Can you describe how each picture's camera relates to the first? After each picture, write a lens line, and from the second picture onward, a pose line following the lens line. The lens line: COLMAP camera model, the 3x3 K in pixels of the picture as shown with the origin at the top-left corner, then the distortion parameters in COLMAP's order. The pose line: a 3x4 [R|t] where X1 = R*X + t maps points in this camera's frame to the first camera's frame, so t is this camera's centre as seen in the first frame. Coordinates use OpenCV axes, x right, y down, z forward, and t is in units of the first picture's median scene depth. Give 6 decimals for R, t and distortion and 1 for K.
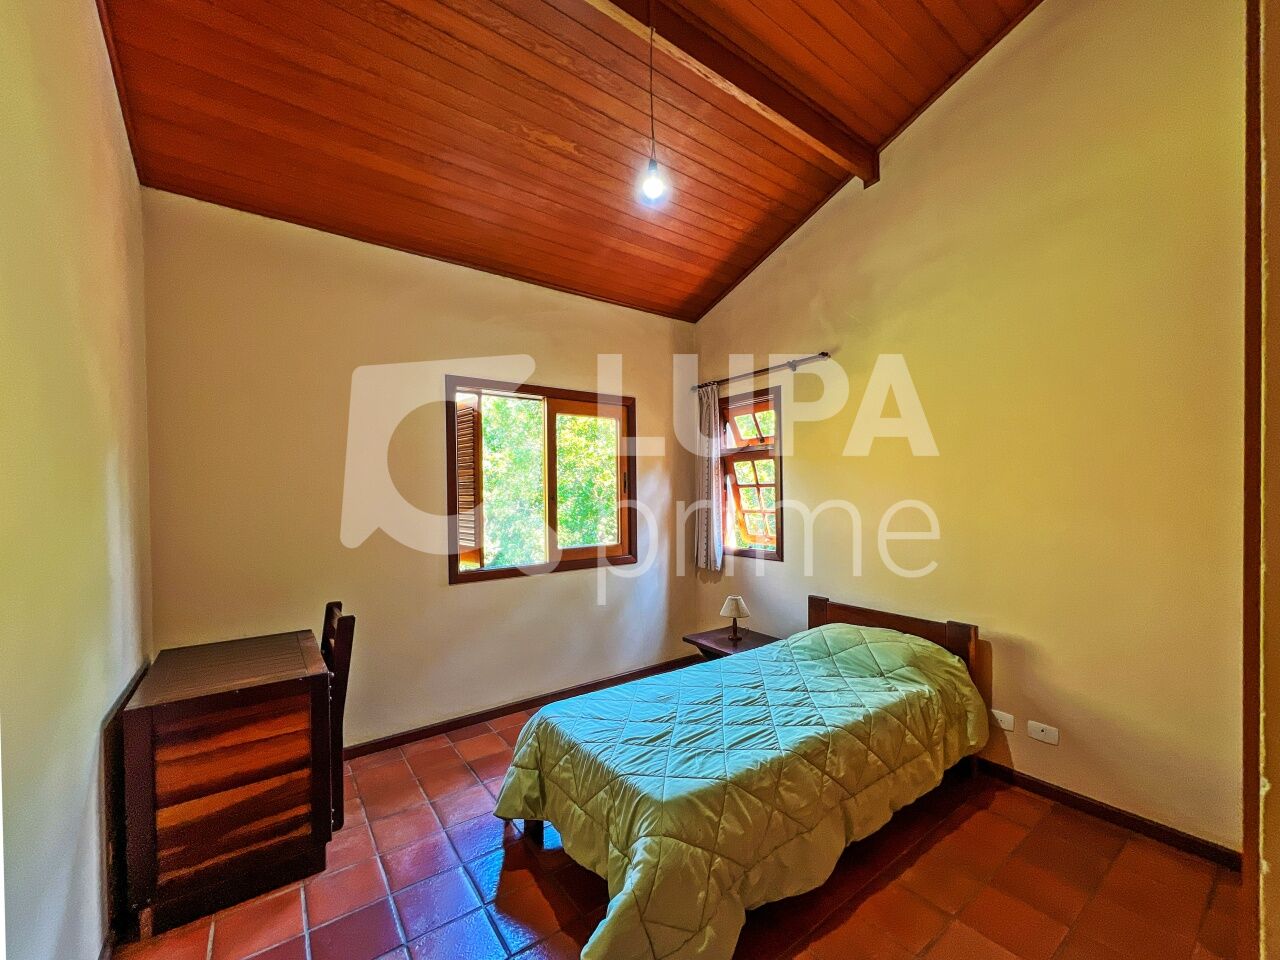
lens RADIAL K [[510.8, 0, 642.3], [0, 510.8, 492.6], [0, 0, 1]] dist [0.000315, 0.000004]
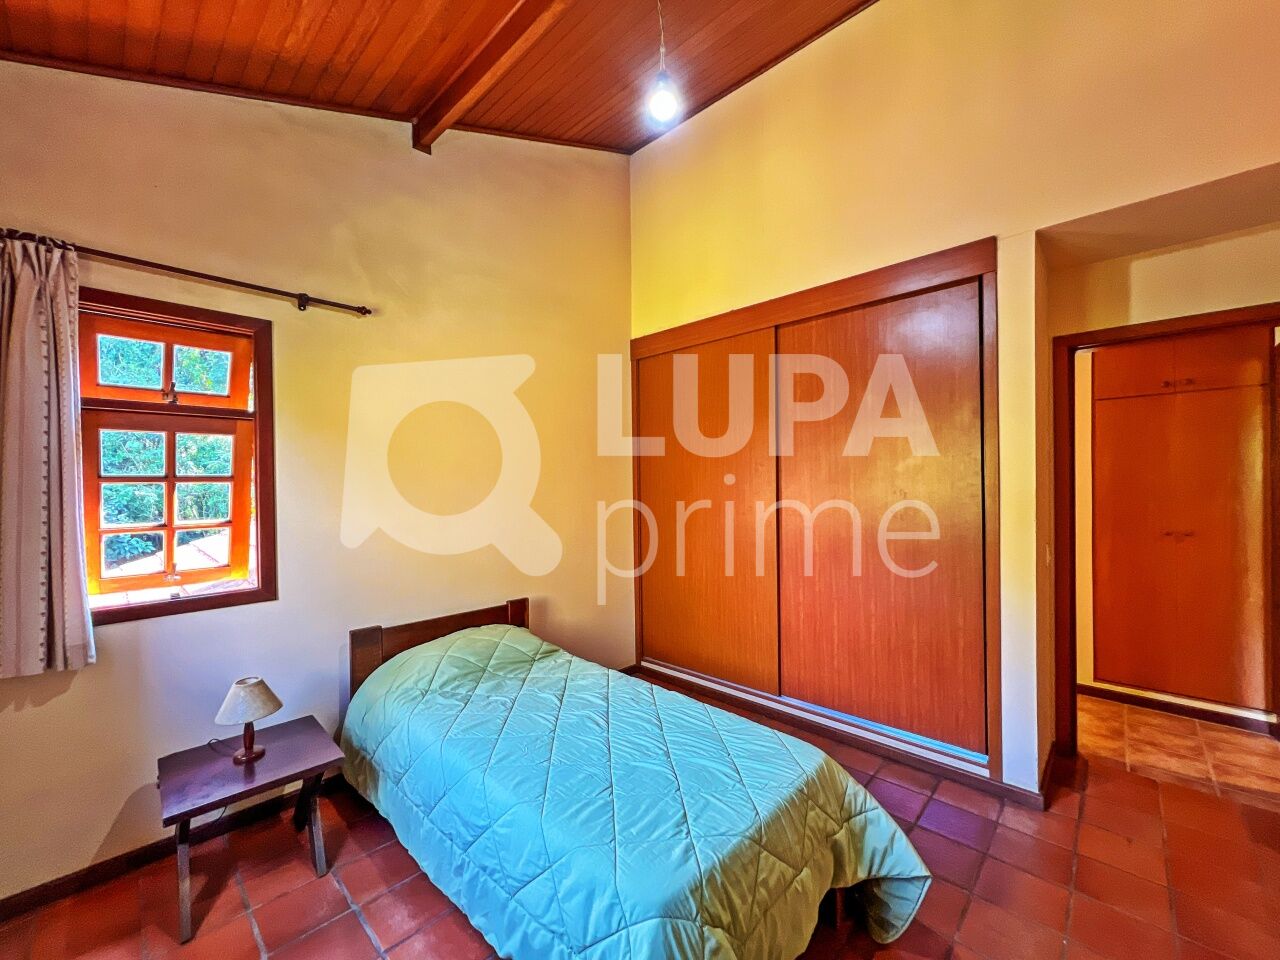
lens RADIAL K [[516.5, 0, 640.0], [0, 516.5, 480.0], [0, 0, 1]] dist [-0.000151, -0.000024]
pose [[-0.180532, -0.002588, 0.983566, -0.506708], [-0.006510, 0.999978, 0.001436, -0.020785], [-0.983548, -0.006143, -0.180544, 0.769454]]
